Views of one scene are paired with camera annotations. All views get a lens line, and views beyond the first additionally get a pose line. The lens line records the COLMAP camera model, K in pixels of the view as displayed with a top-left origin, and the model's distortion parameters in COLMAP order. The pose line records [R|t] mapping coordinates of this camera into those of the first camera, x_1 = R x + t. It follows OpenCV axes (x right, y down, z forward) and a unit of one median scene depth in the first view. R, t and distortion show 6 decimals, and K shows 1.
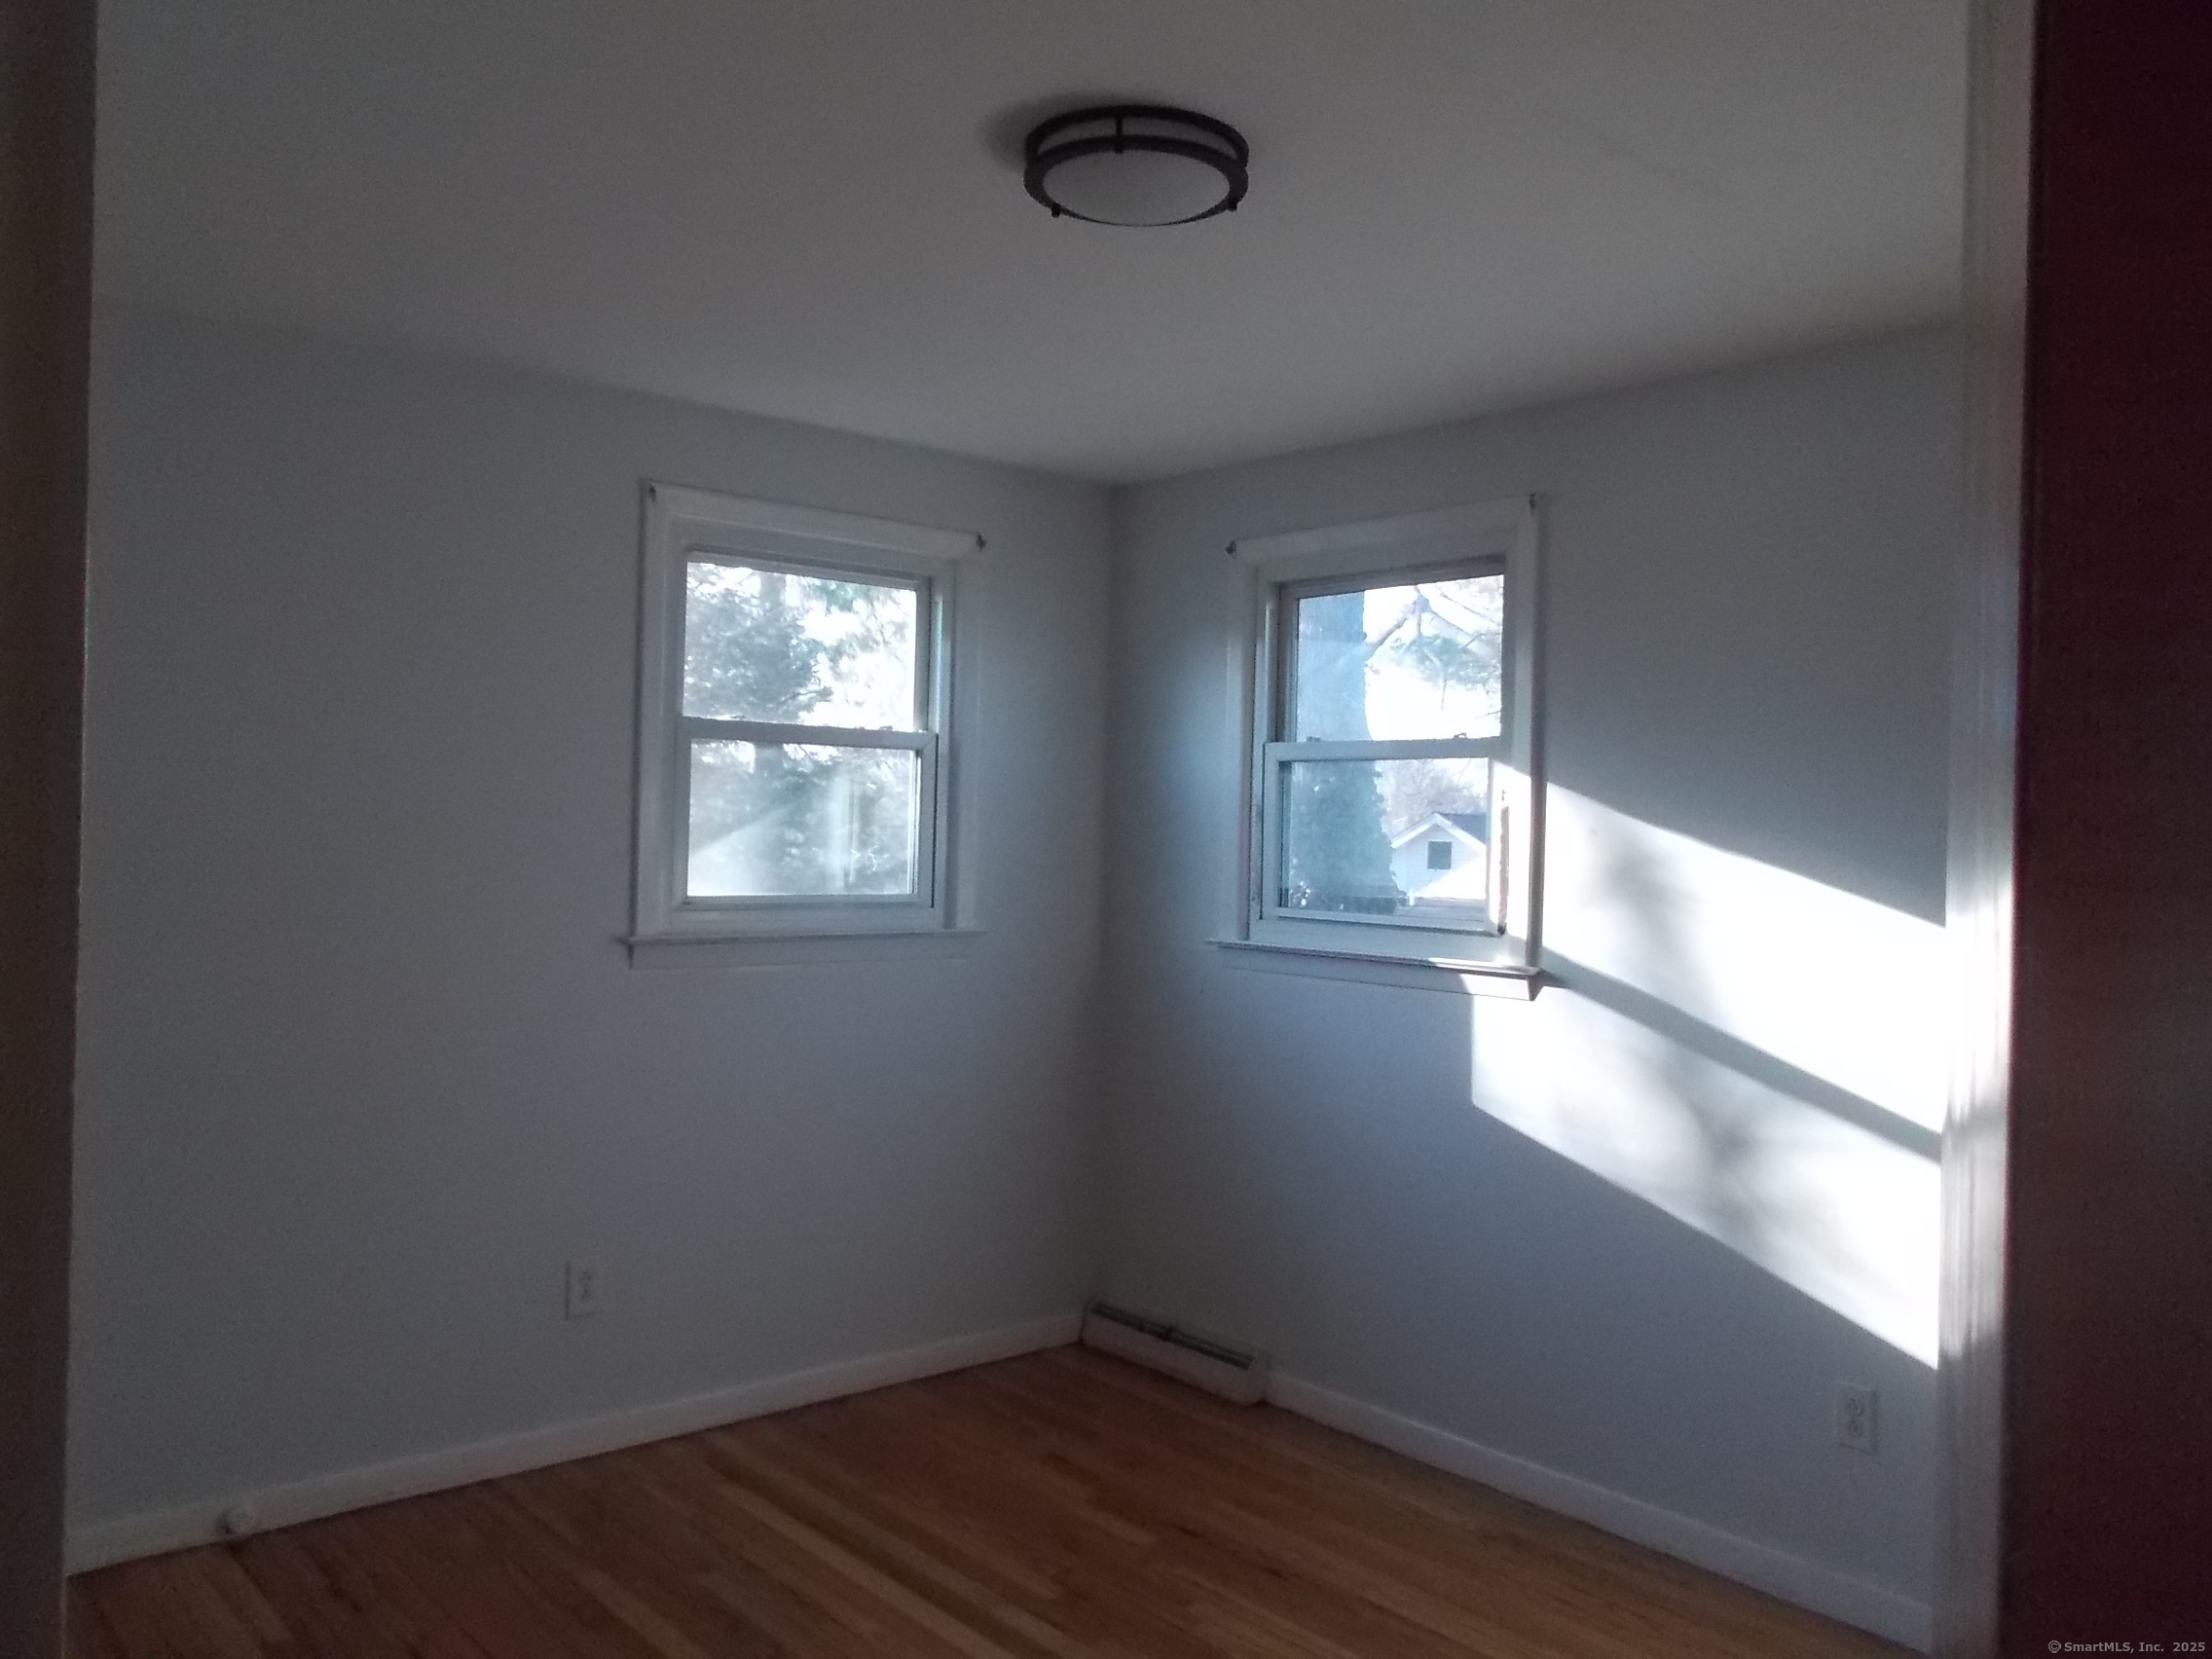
lens RADIAL K [[1705.9, 0, 1106.0], [0, 1705.9, 829.5], [0, 0, 1]] dist [0.012966, 0.002980]
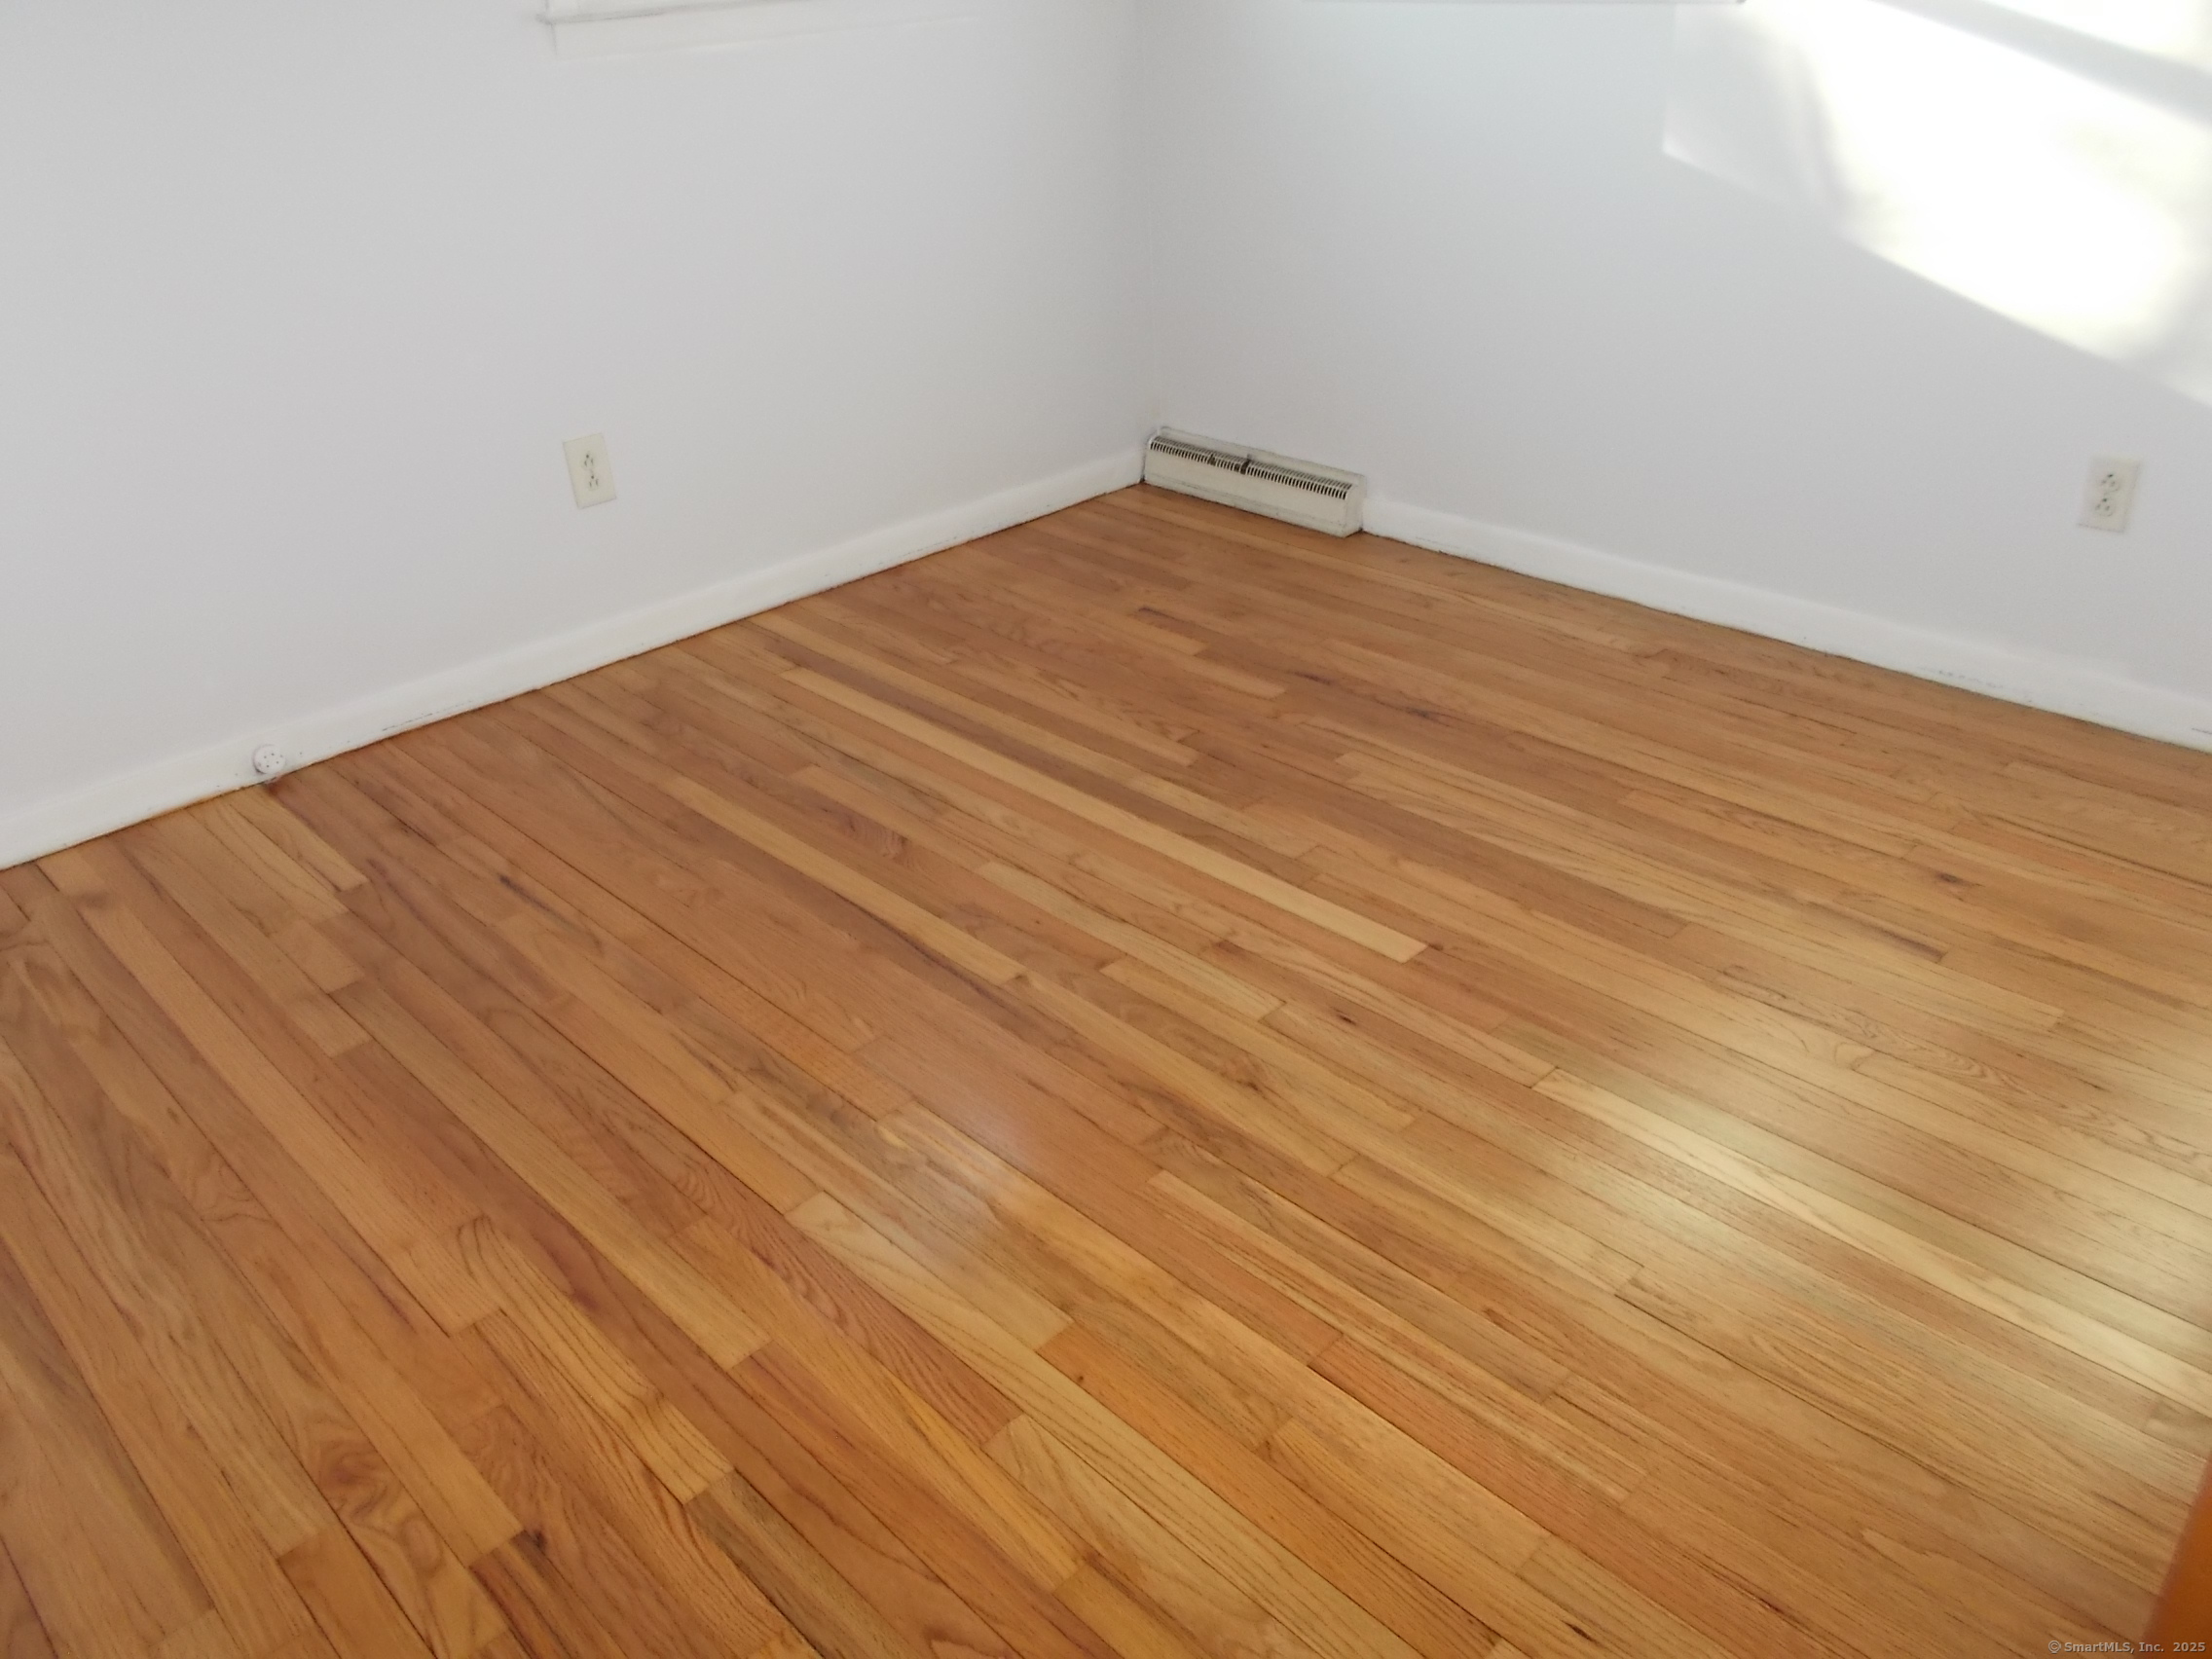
lens RADIAL K [[1705.9, 0, 1106.0], [0, 1705.9, 829.5], [0, 0, 1]] dist [0.012966, 0.002980]
pose [[0.996299, -0.085353, 0.010114, -0.077508], [0.070063, 0.874652, 0.479661, 0.037226], [-0.049787, -0.477177, 0.877396, 0.167960]]
